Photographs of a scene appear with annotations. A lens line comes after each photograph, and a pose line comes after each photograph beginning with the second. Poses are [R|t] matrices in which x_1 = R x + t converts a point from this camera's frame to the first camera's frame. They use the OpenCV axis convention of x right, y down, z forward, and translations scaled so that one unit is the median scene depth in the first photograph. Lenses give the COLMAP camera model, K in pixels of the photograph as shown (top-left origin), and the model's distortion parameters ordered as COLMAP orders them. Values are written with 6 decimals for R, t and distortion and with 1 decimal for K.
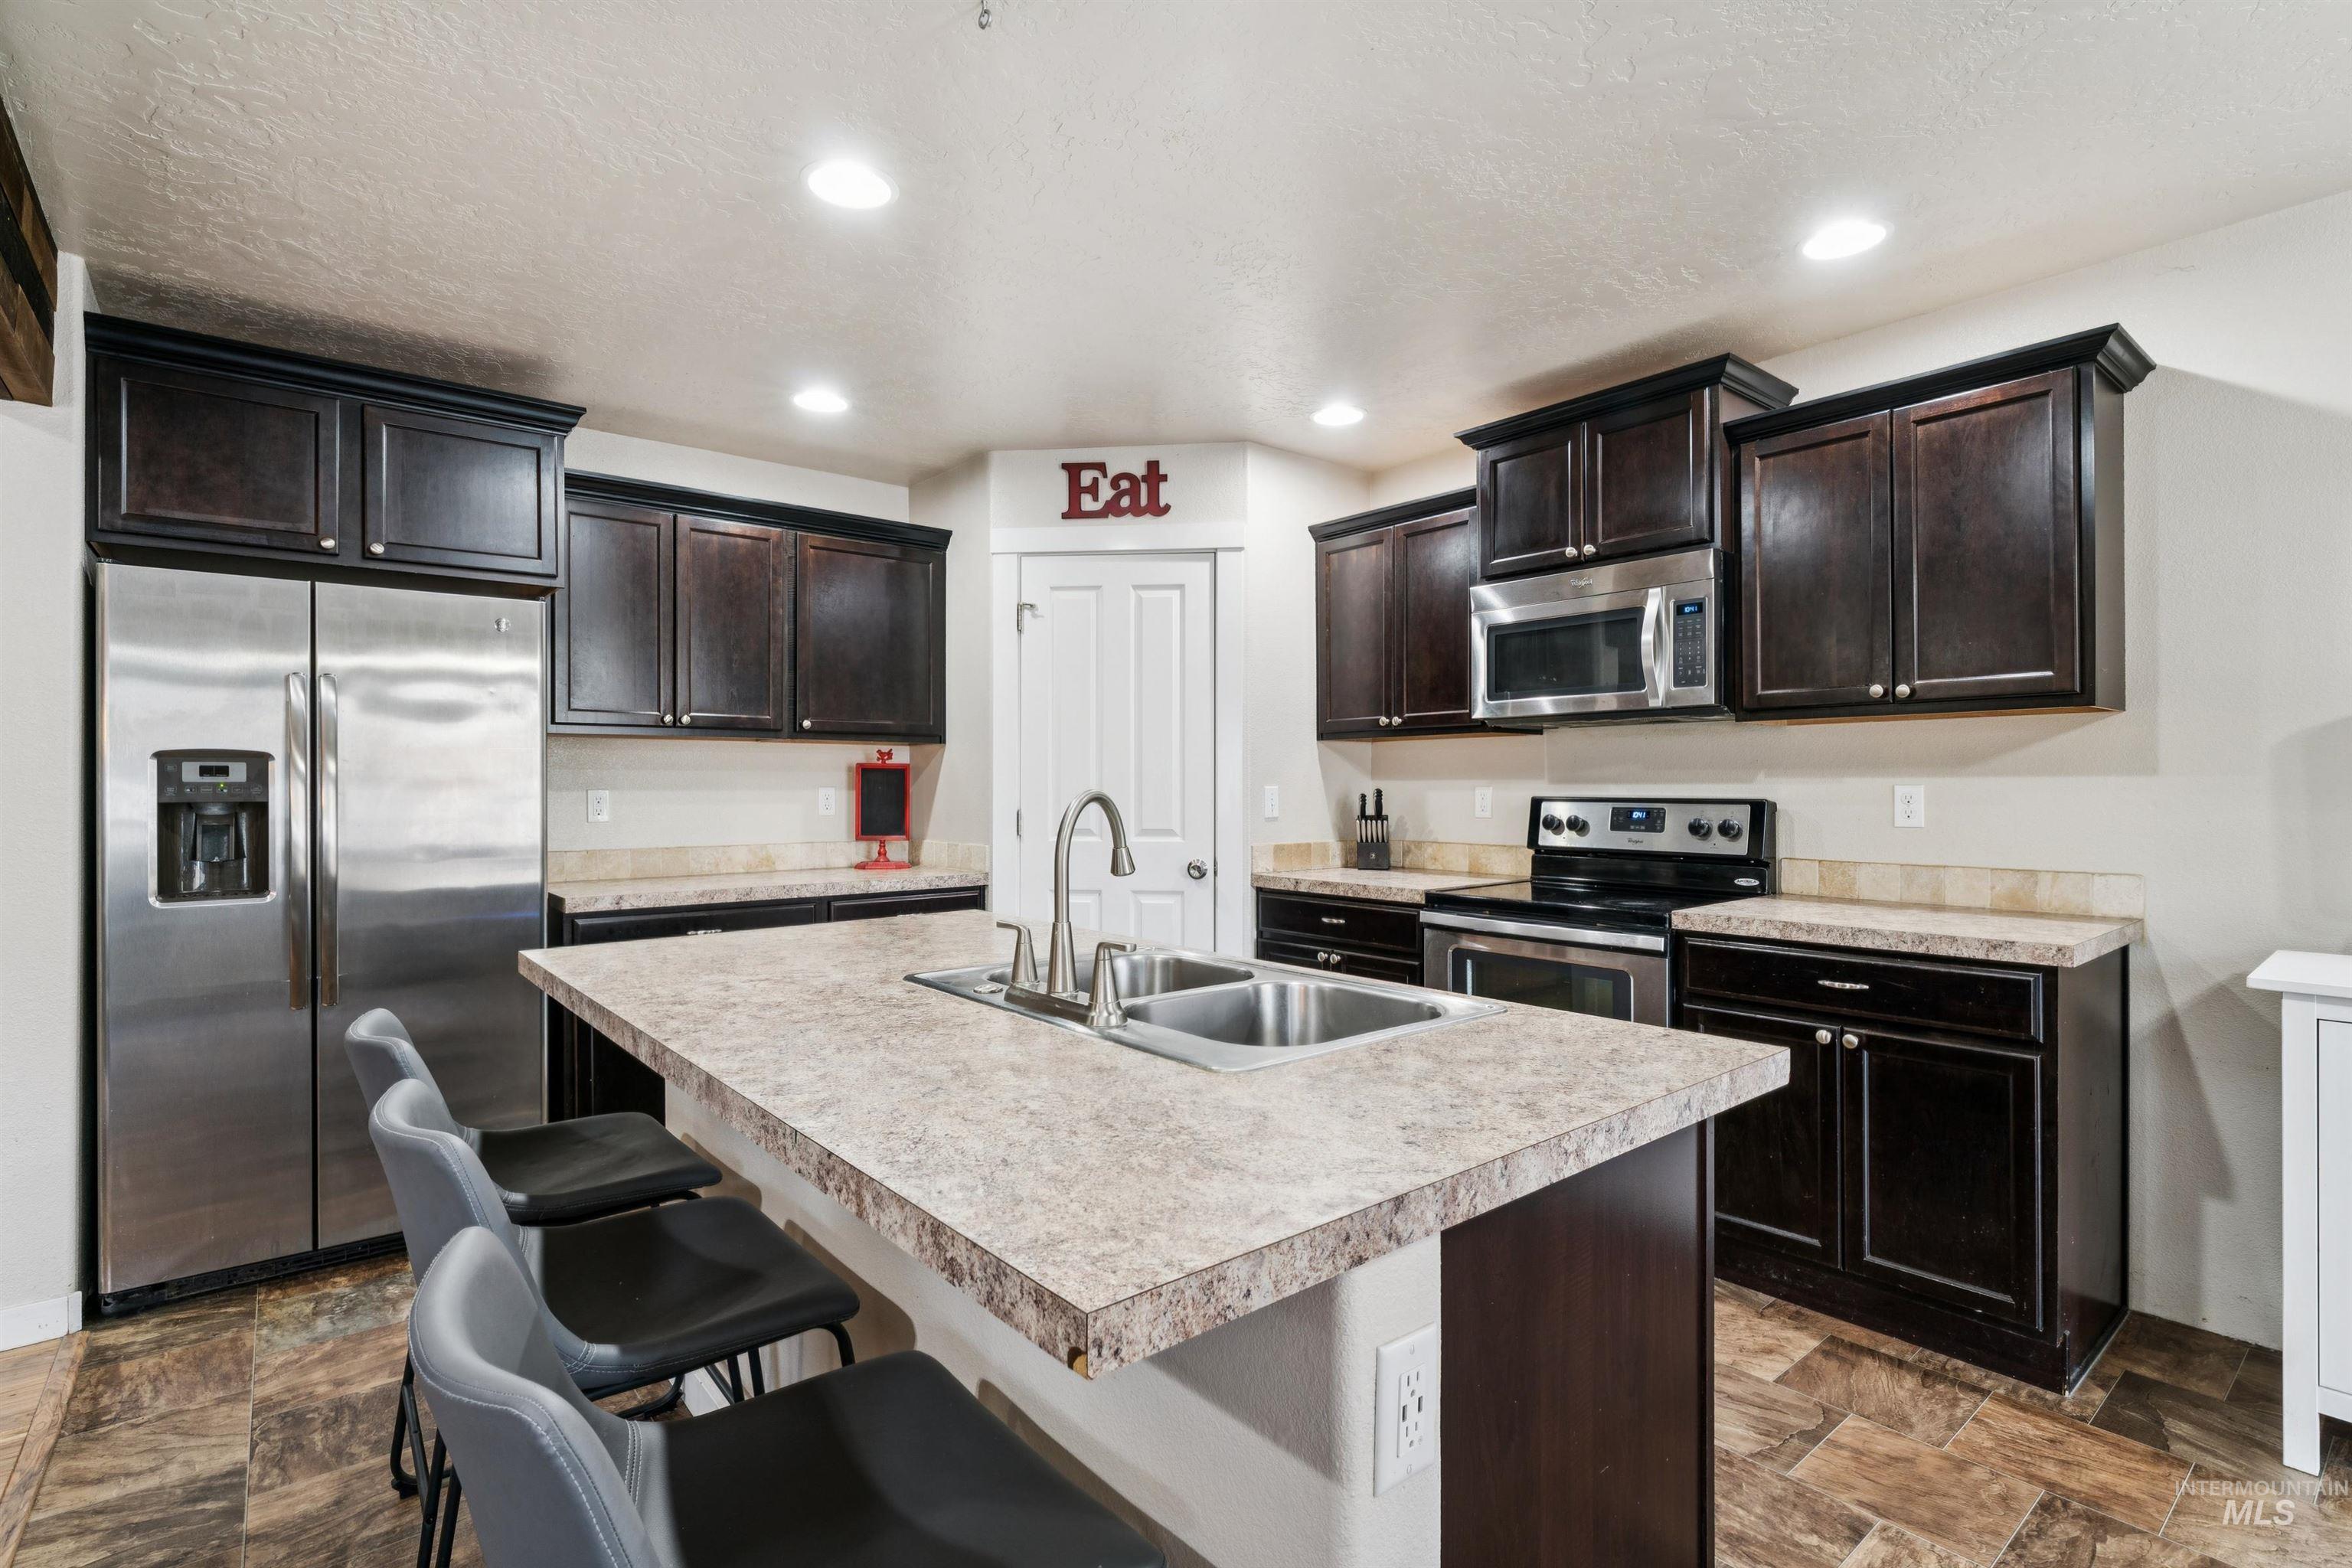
lens RADIAL K [[1101.9, 0, 1180.6], [0, 1101.9, 788.9], [0, 0, 1]] dist [-0.000511, -0.000081]
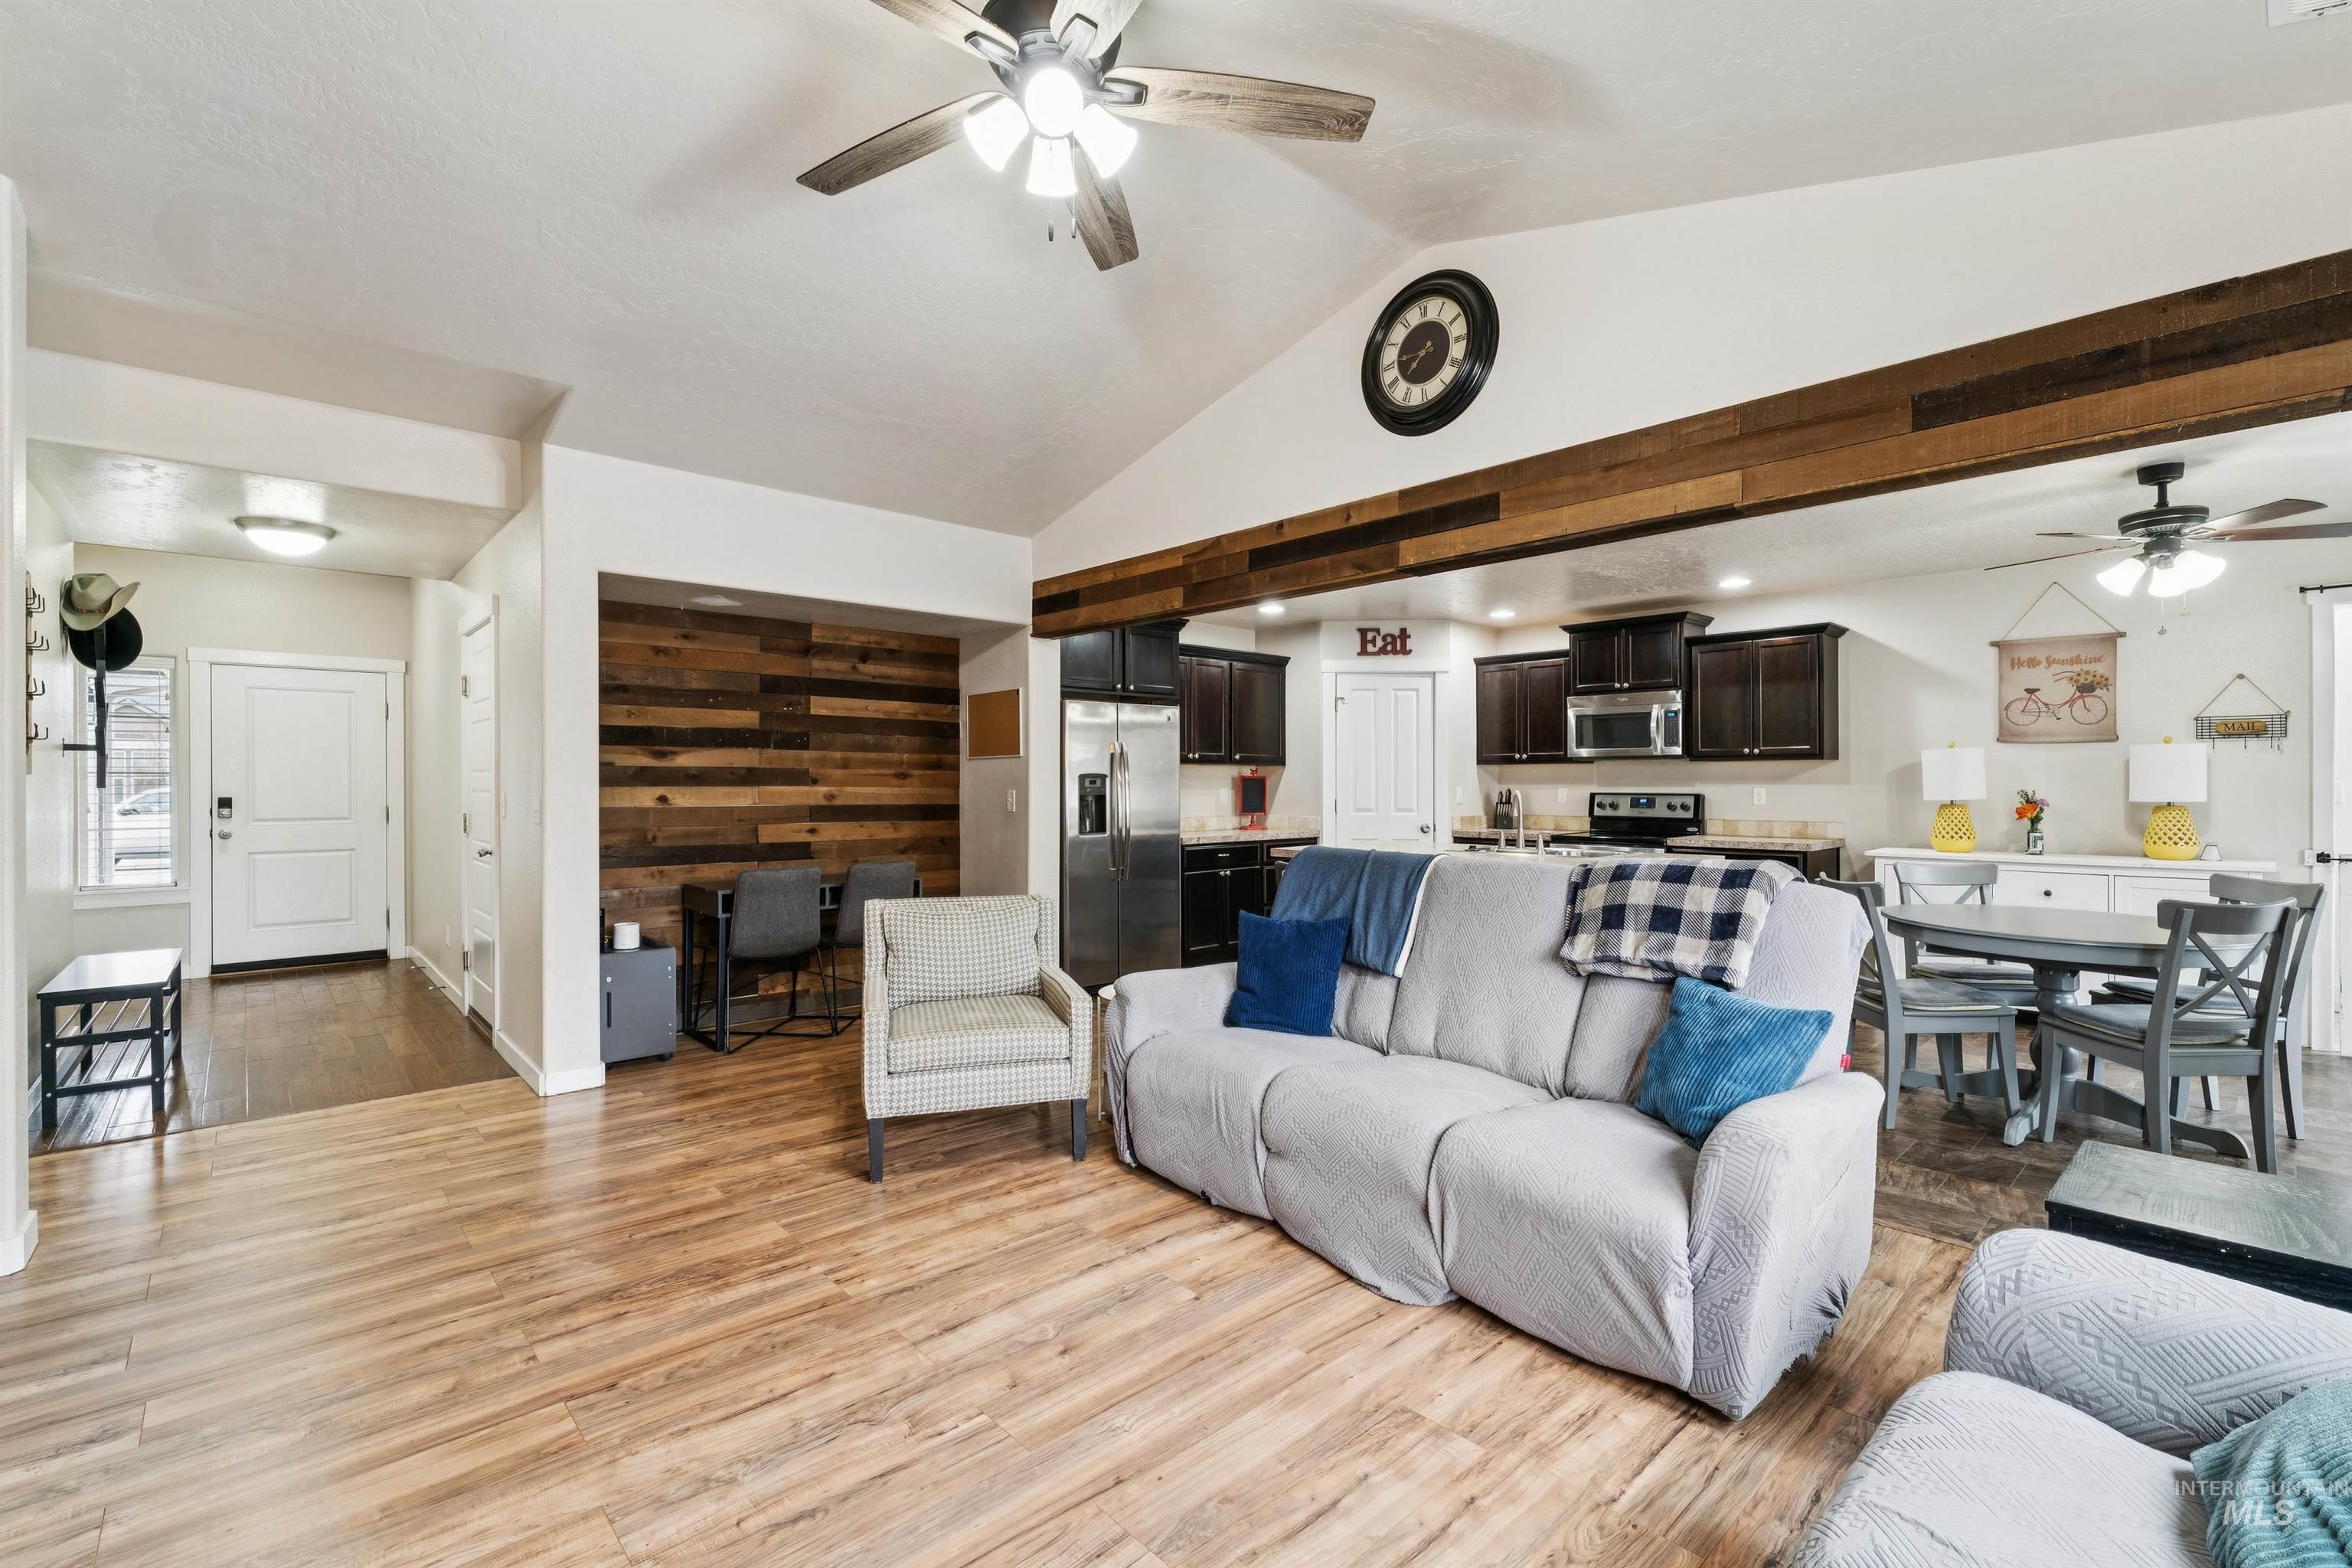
lens RADIAL K [[1021.9, 0, 1180.5], [0, 1021.9, 783.8], [0, 0, 1]] dist [-0.001344, -0.000018]
pose [[0.998330, -0.000228, 0.057771, -0.572028], [0.000345, 0.999998, -0.002021, -0.006082], [-0.057770, 0.002037, 0.998328, -0.904222]]
